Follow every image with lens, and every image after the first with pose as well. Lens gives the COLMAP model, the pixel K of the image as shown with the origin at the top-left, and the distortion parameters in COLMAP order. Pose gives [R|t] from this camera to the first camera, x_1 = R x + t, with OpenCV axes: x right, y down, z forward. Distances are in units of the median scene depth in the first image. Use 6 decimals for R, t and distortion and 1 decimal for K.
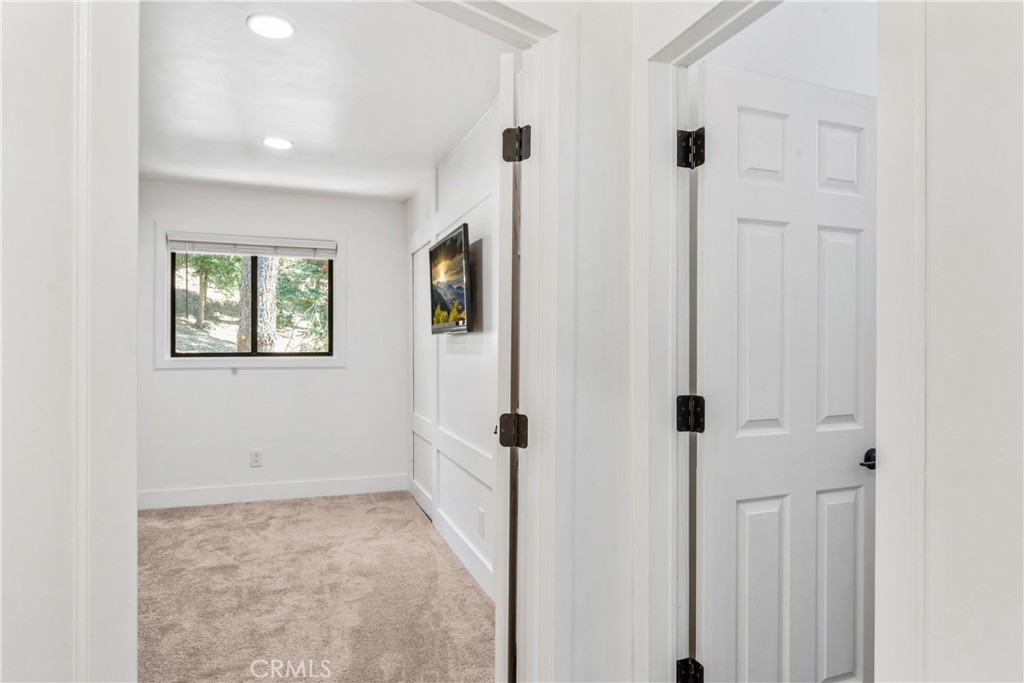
lens RADIAL K [[620.0, 0, 512.6], [0, 620.0, 343.6], [0, 0, 1]] dist [-0.002385, -0.000146]
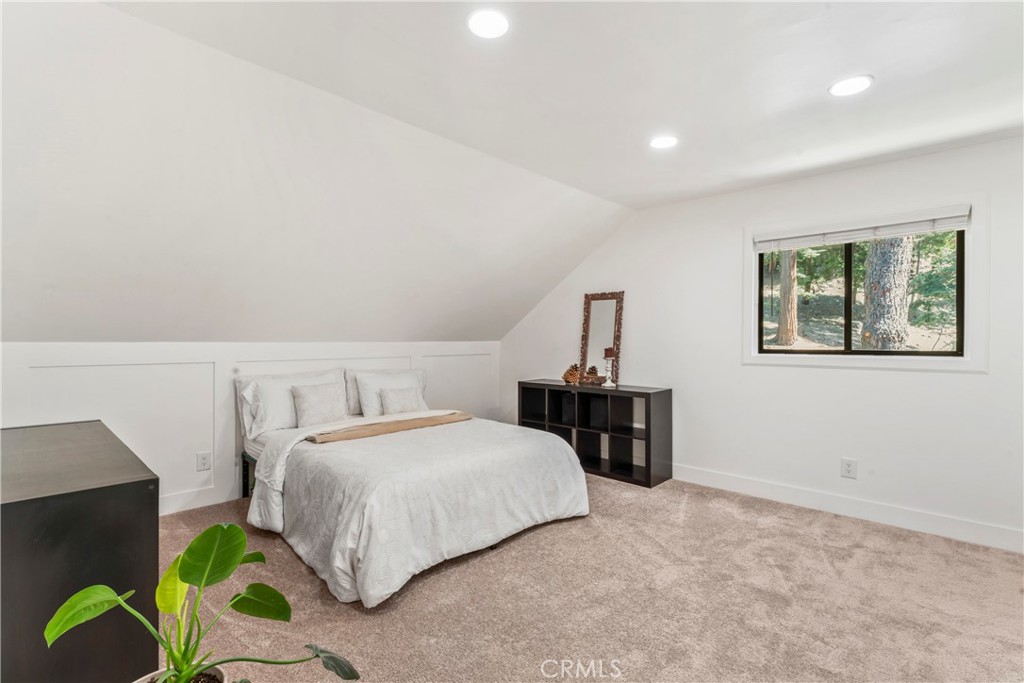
lens RADIAL K [[474.0, 0, 509.1], [0, 474.0, 342.7], [0, 0, 1]] dist [0.000007, 0.000935]
pose [[0.458497, 0.003068, -0.888691, -0.035752], [0.000178, 0.999994, 0.003544, 0.001181], [0.888696, -0.001783, 0.458494, 0.298575]]
